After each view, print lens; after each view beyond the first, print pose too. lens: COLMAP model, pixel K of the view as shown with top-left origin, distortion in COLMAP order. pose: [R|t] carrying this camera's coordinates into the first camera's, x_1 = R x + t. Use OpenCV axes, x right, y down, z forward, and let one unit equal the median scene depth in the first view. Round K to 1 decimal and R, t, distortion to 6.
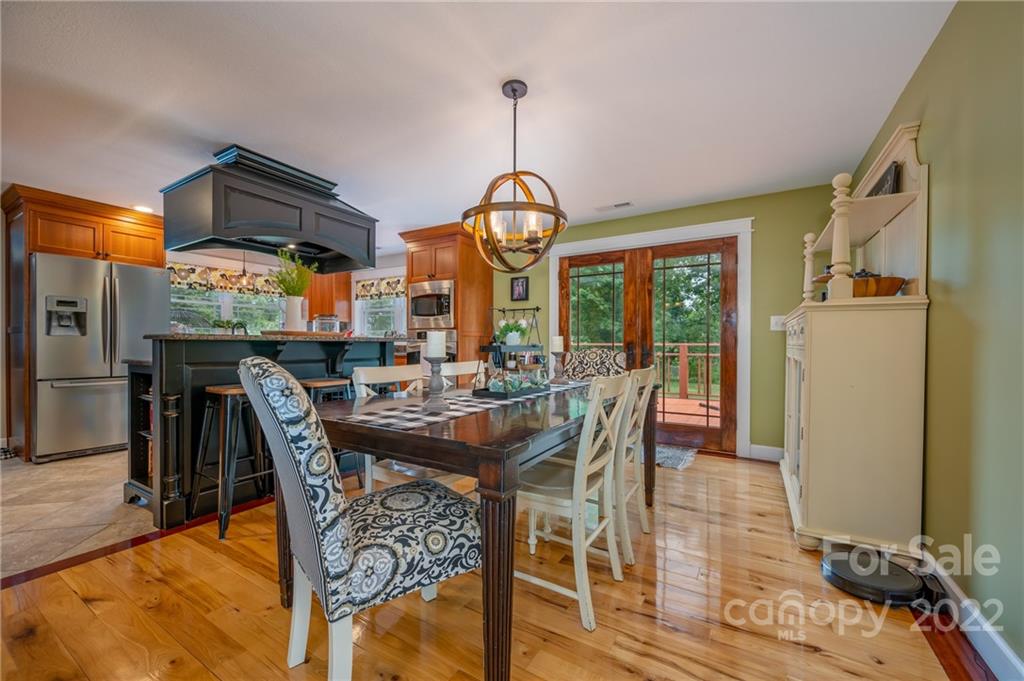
lens RADIAL K [[401.6, 0, 514.1], [0, 401.6, 345.5], [0, 0, 1]] dist [-0.000977, -0.000260]
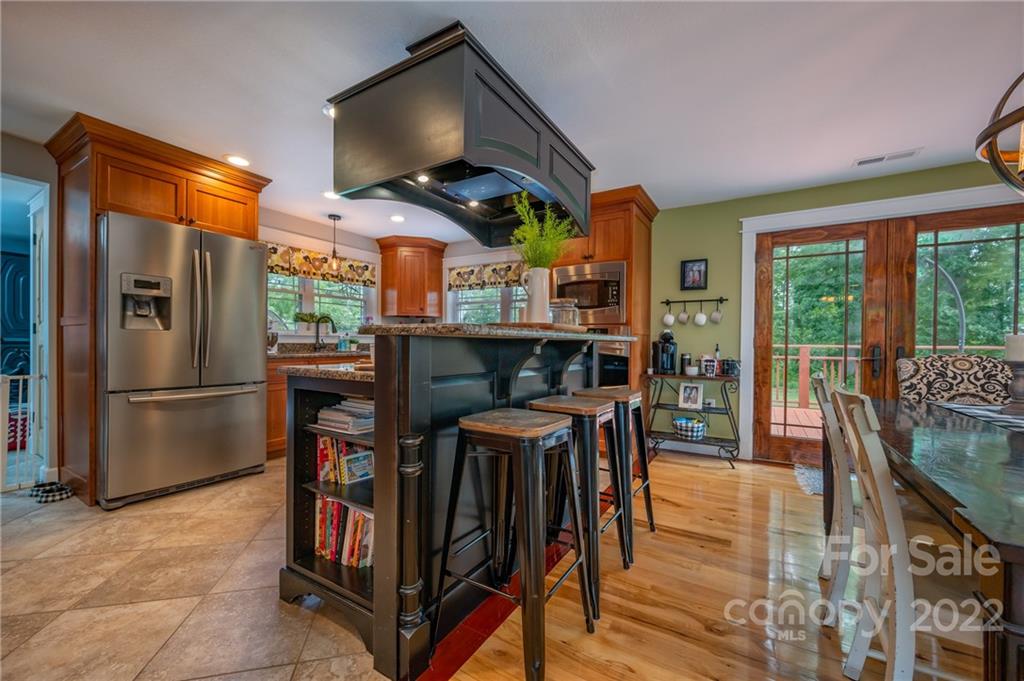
lens RADIAL K [[401.6, 0, 514.1], [0, 401.6, 345.5], [0, 0, 1]] dist [-0.000977, -0.000260]
pose [[0.999960, 0.007091, -0.005535, -0.395547], [-0.007082, 0.999974, 0.001516, -0.001314], [0.005545, -0.001477, 0.999984, 0.249098]]
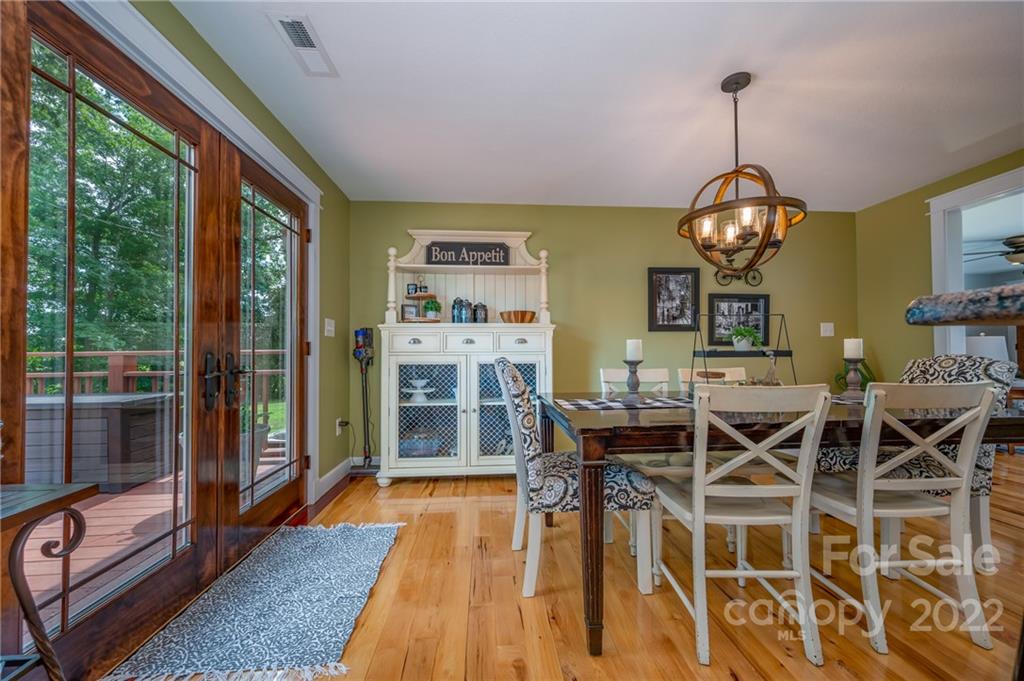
lens RADIAL K [[401.6, 0, 514.1], [0, 401.6, 345.5], [0, 0, 1]] dist [-0.000977, -0.000260]
pose [[-0.576217, 0.015033, 0.817159, -0.236192], [0.009703, 0.999886, -0.011552, -0.003532], [-0.817239, 0.001273, -0.576297, 1.007922]]
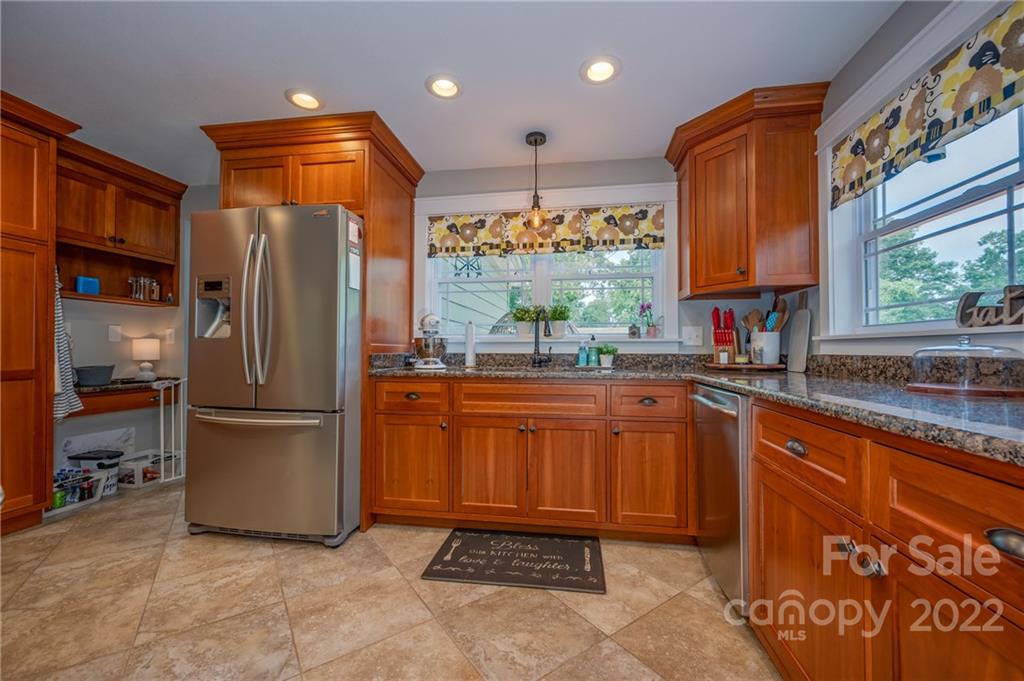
lens RADIAL K [[401.6, 0, 514.1], [0, 401.6, 345.5], [0, 0, 1]] dist [-0.000977, -0.000260]
pose [[0.368486, -0.015201, -0.929509, -0.316716], [-0.006408, 0.999801, -0.018891, -0.002509], [0.929611, 0.012917, 0.368315, 1.045378]]
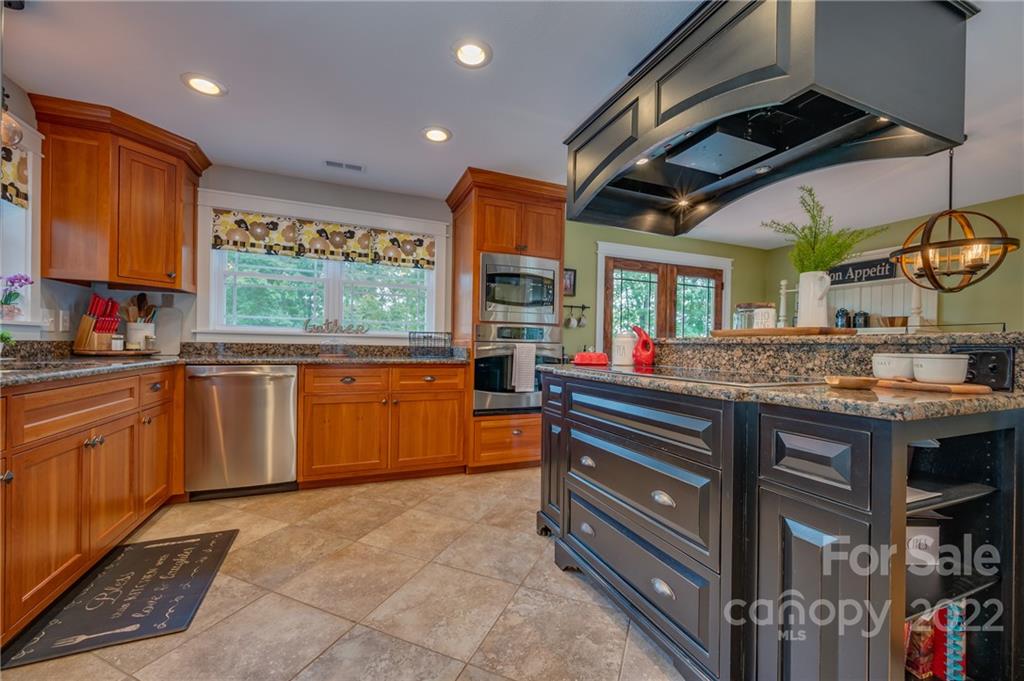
lens RADIAL K [[401.6, 0, 514.1], [0, 401.6, 345.5], [0, 0, 1]] dist [-0.000977, -0.000260]
pose [[0.595047, 0.006389, 0.803665, -0.887208], [-0.011964, 0.999928, 0.000909, -0.004594], [-0.803602, -0.010155, 0.595081, 0.678673]]
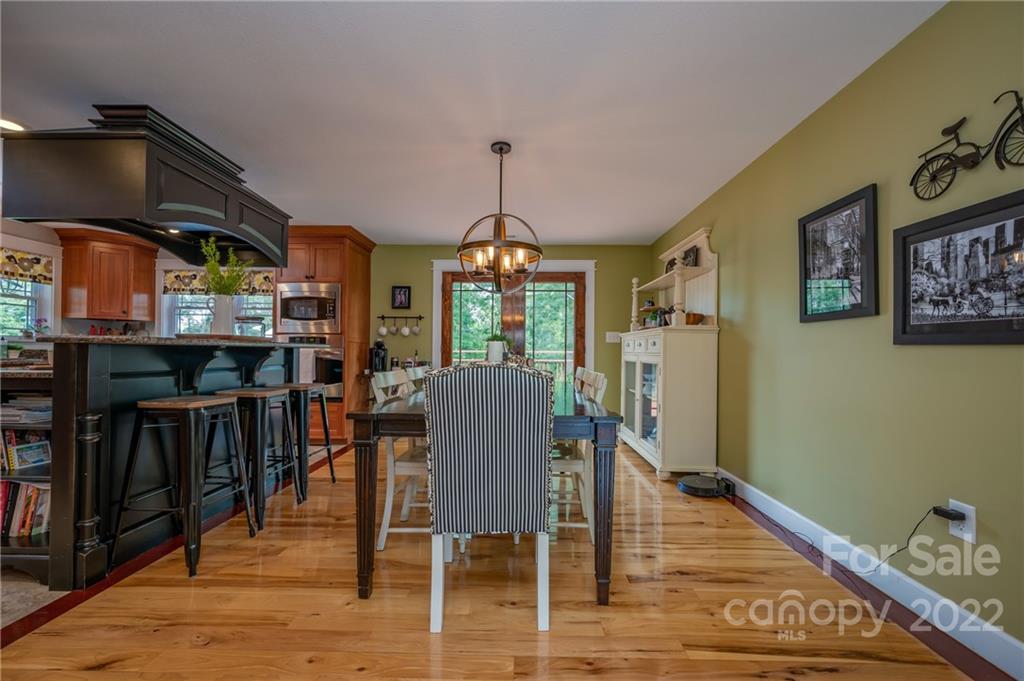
lens RADIAL K [[401.6, 0, 514.1], [0, 401.6, 345.5], [0, 0, 1]] dist [-0.000977, -0.000260]
pose [[0.867157, 0.012006, 0.497891, -0.294349], [-0.003853, 0.999841, -0.017400, 0.000013], [-0.498020, 0.013170, 0.867065, -0.049628]]
